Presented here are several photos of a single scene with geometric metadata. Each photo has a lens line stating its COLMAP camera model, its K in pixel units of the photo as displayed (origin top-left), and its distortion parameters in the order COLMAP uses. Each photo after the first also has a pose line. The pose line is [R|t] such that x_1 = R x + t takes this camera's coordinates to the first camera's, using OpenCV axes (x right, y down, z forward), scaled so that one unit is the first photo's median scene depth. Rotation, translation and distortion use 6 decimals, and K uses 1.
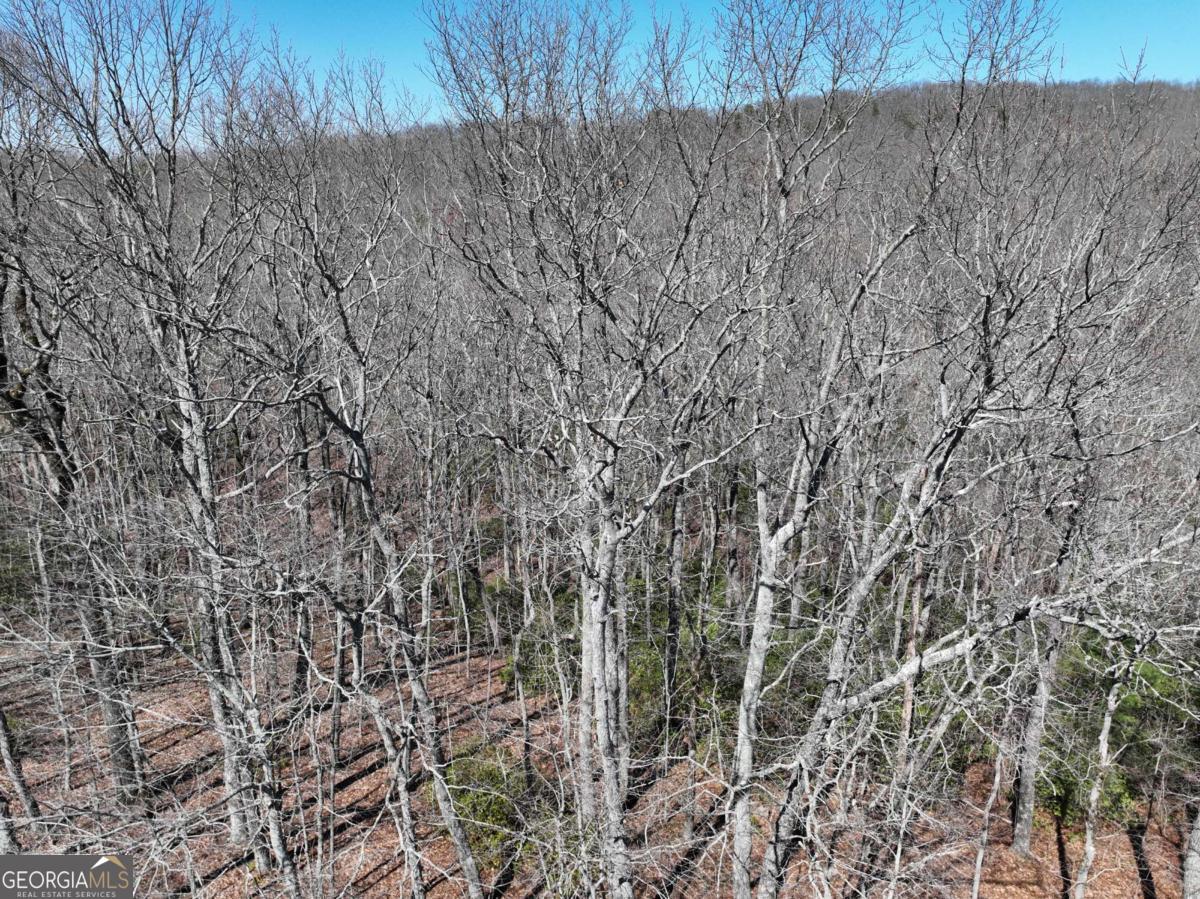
lens RADIAL K [[844.8, 0, 602.7], [0, 844.8, 447.0], [0, 0, 1]] dist [-0.000745, 0.016719]
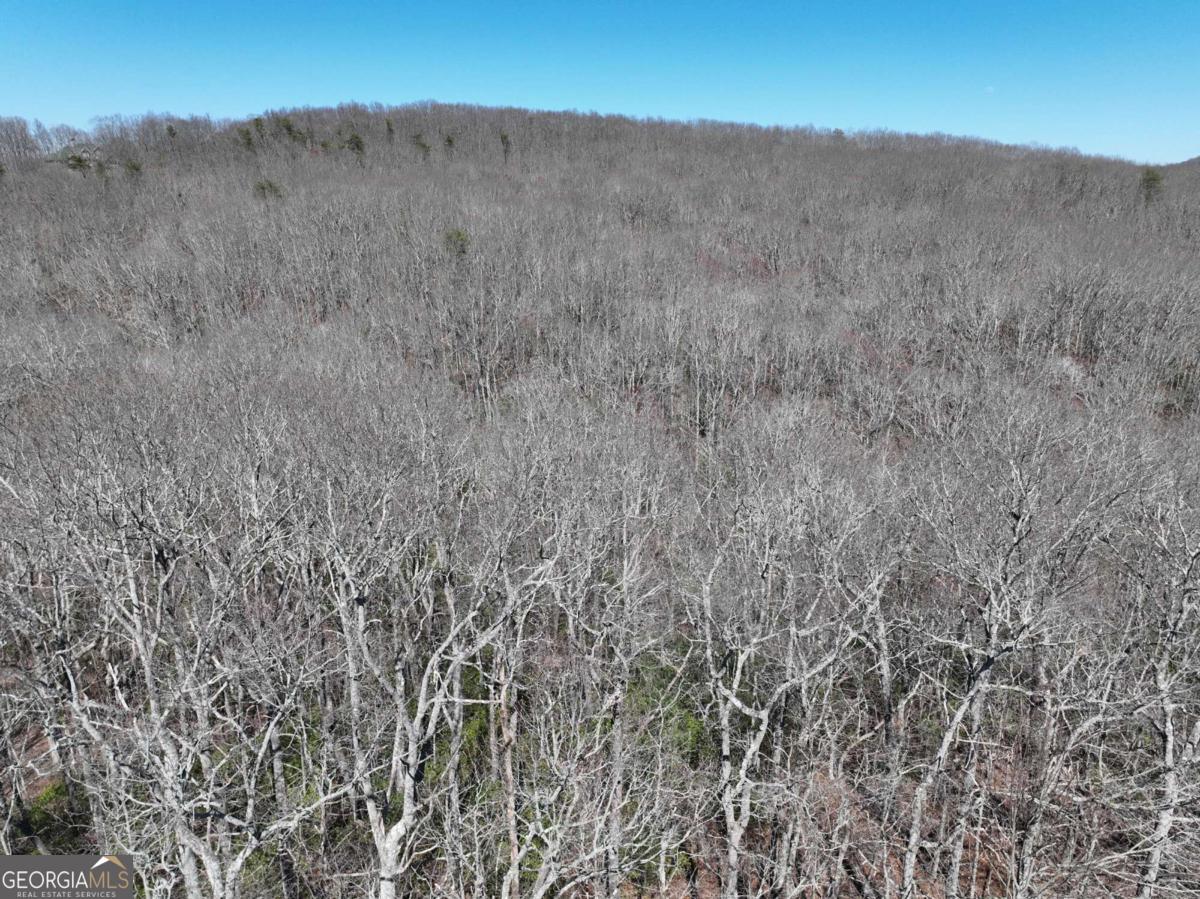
lens RADIAL K [[844.8, 0, 602.7], [0, 844.8, 447.0], [0, 0, 1]] dist [-0.000745, 0.016719]
pose [[0.865161, -0.138989, 0.481849, -0.009507], [0.137613, 0.989741, 0.038404, -0.273532], [-0.482244, 0.033083, 0.875412, -0.074978]]
